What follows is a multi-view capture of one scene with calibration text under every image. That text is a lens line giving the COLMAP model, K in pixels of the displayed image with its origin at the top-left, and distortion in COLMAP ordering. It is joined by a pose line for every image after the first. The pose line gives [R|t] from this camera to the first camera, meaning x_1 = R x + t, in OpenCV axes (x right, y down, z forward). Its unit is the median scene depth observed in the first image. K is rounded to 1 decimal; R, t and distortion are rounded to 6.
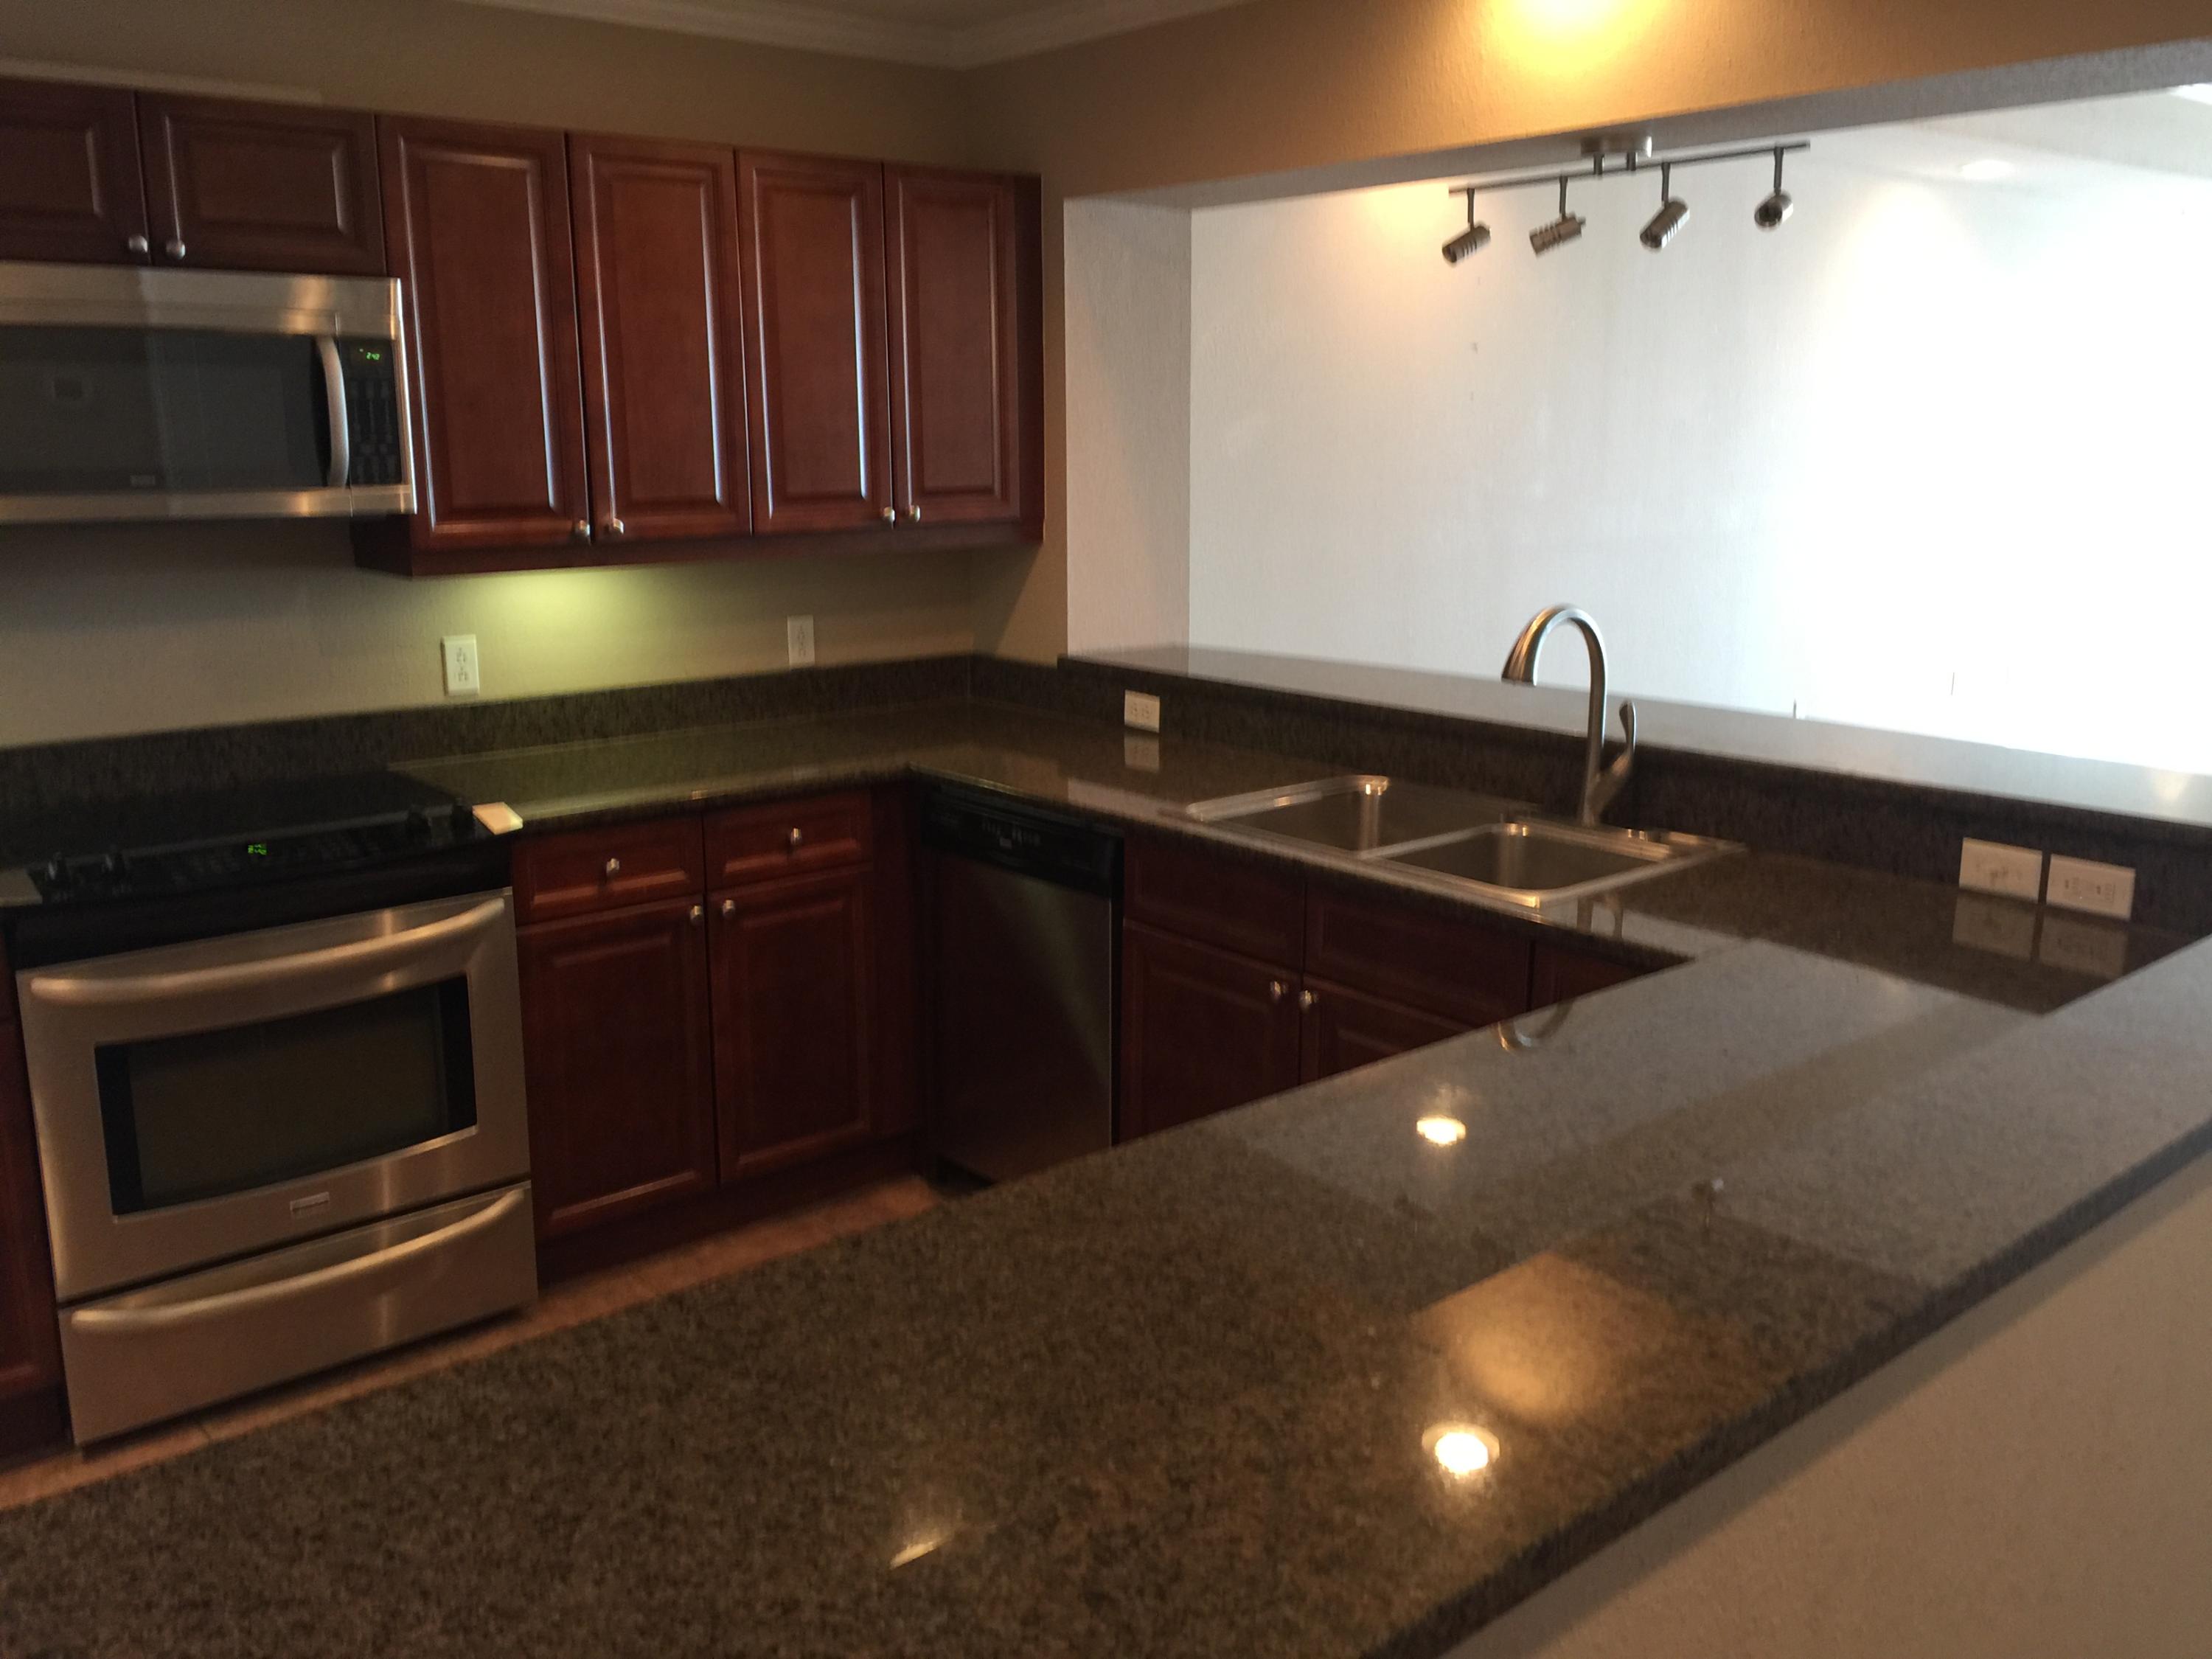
lens RADIAL K [[1912.4, 0, 1046.3], [0, 1912.4, 828.5], [0, 0, 1]] dist [0.061877, -0.014104]
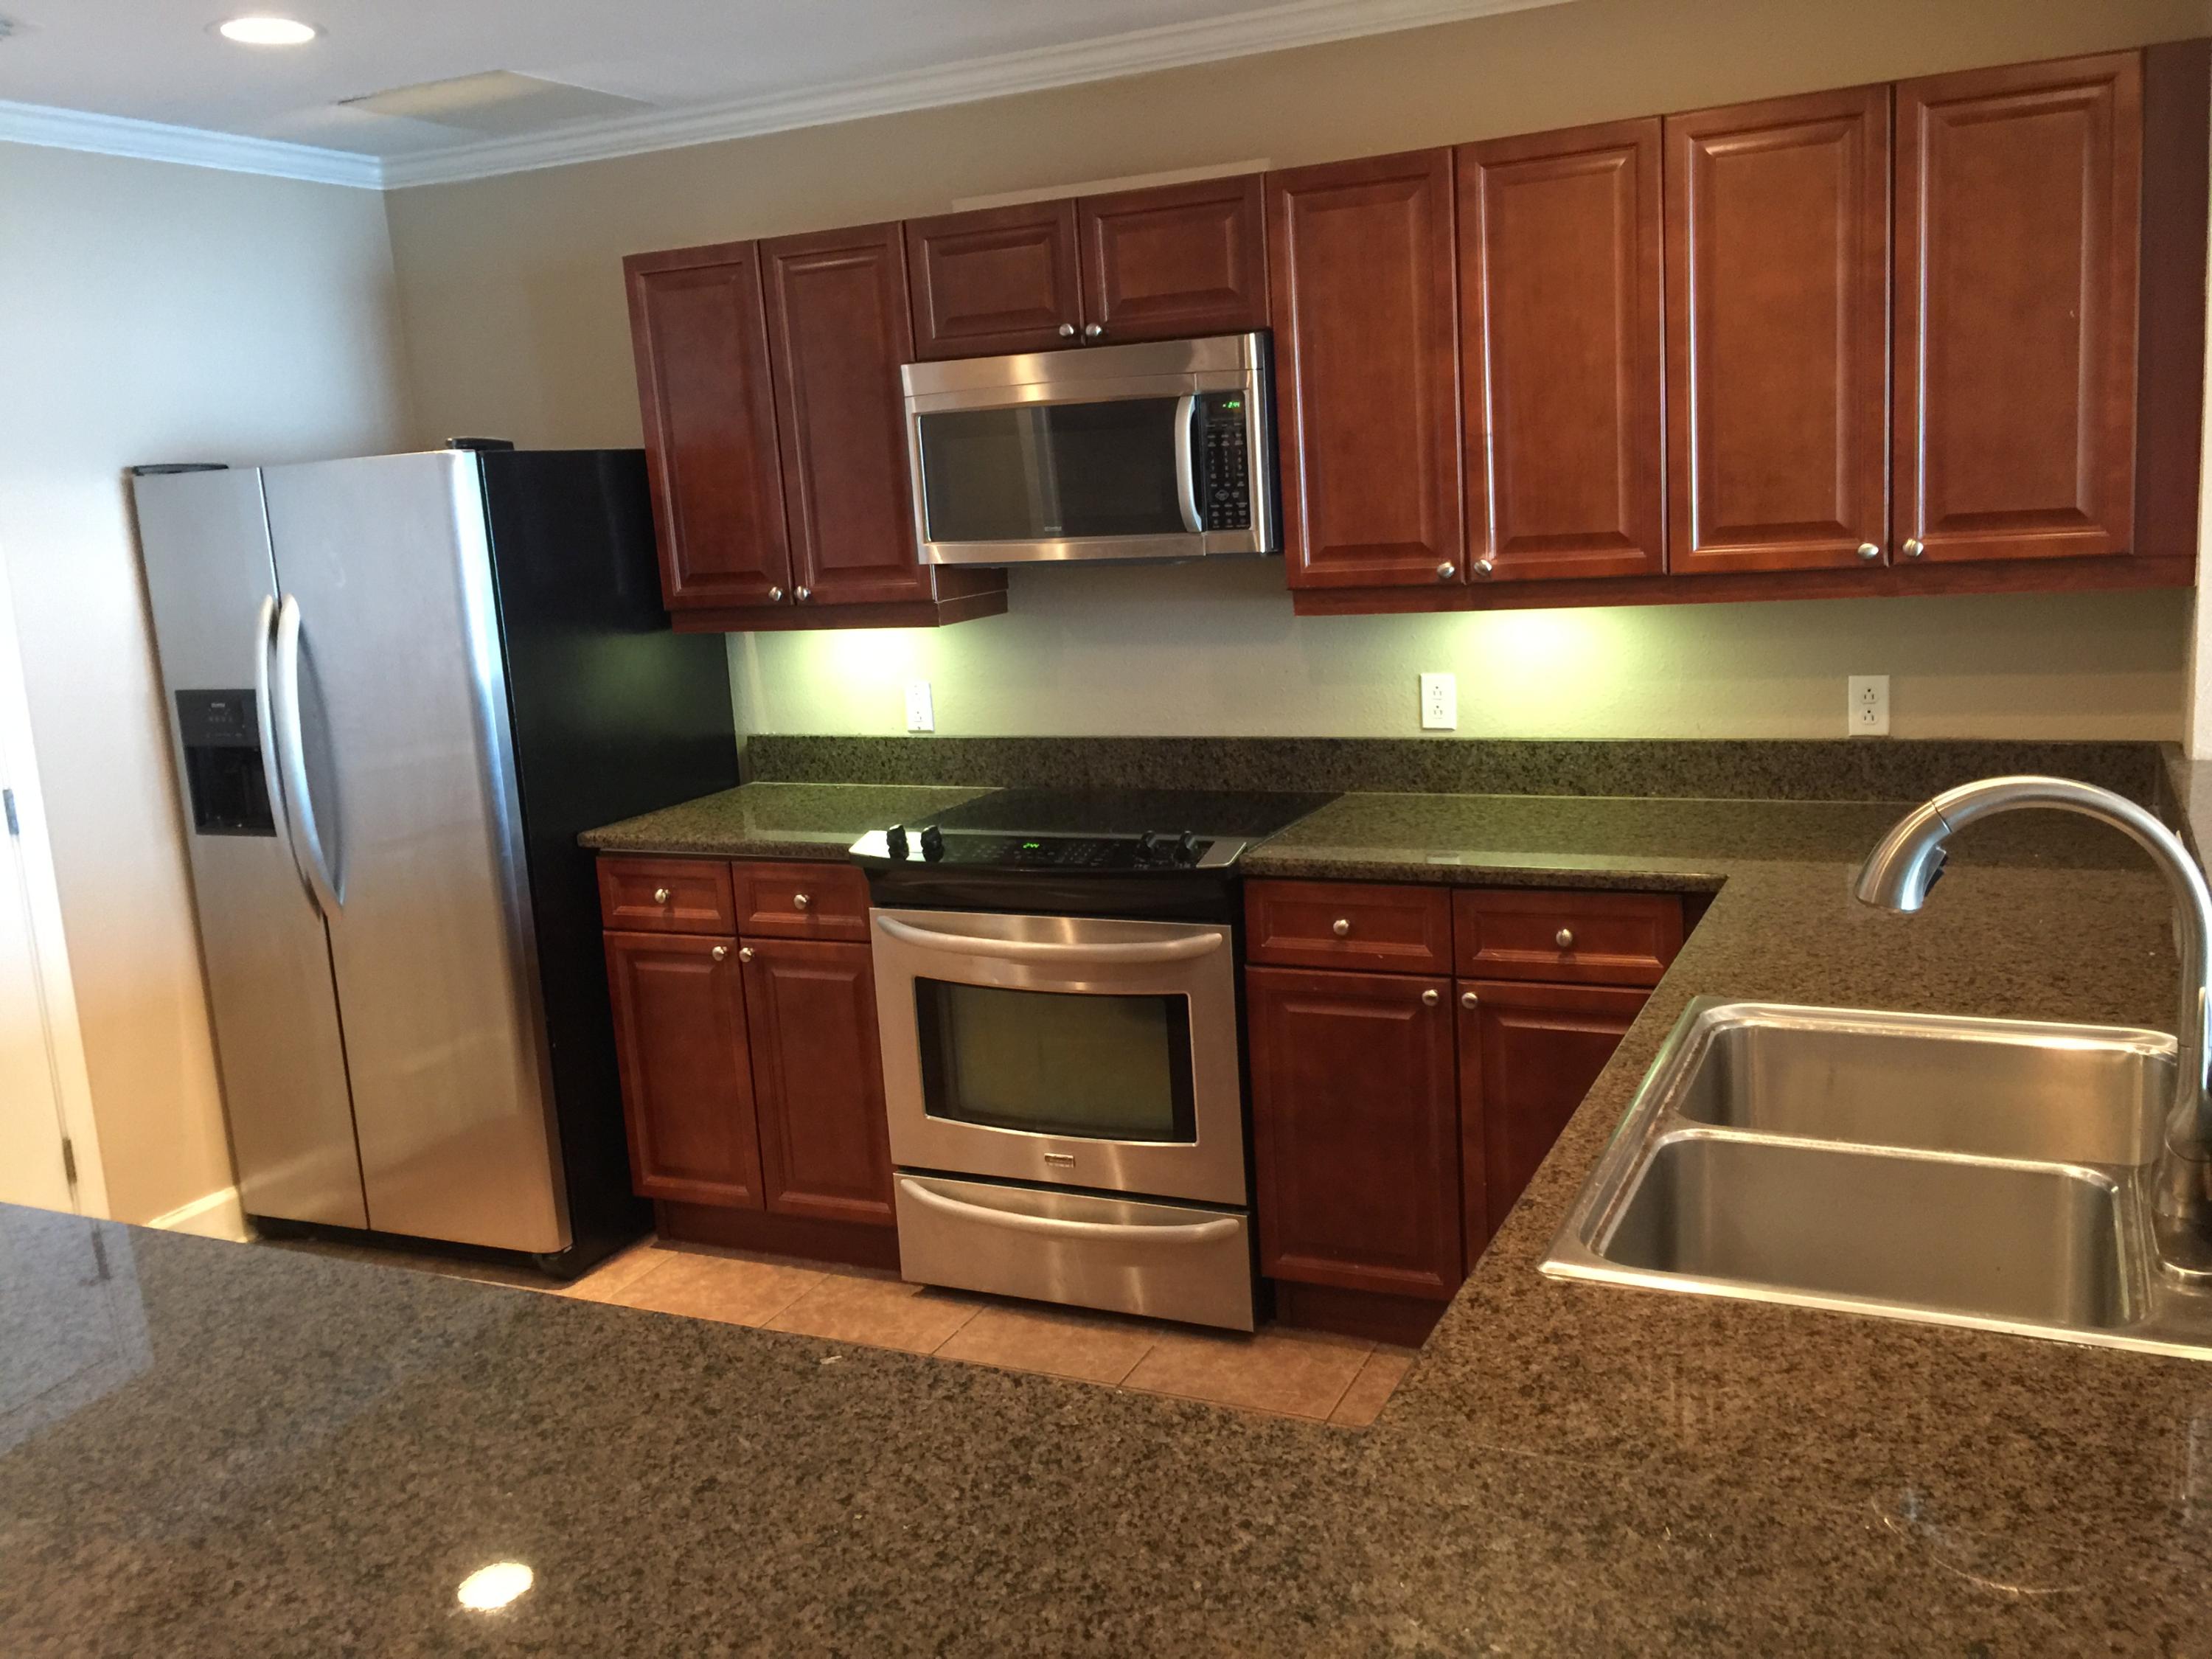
lens RADIAL K [[1946.1, 0, 1057.6], [0, 1946.1, 819.1], [0, 0, 1]] dist [0.065076, -0.021657]
pose [[0.411798, 0.143661, -0.899880, 0.558763], [-0.132367, 0.986452, 0.096908, -0.103045], [0.901610, 0.079207, 0.425235, 0.435742]]
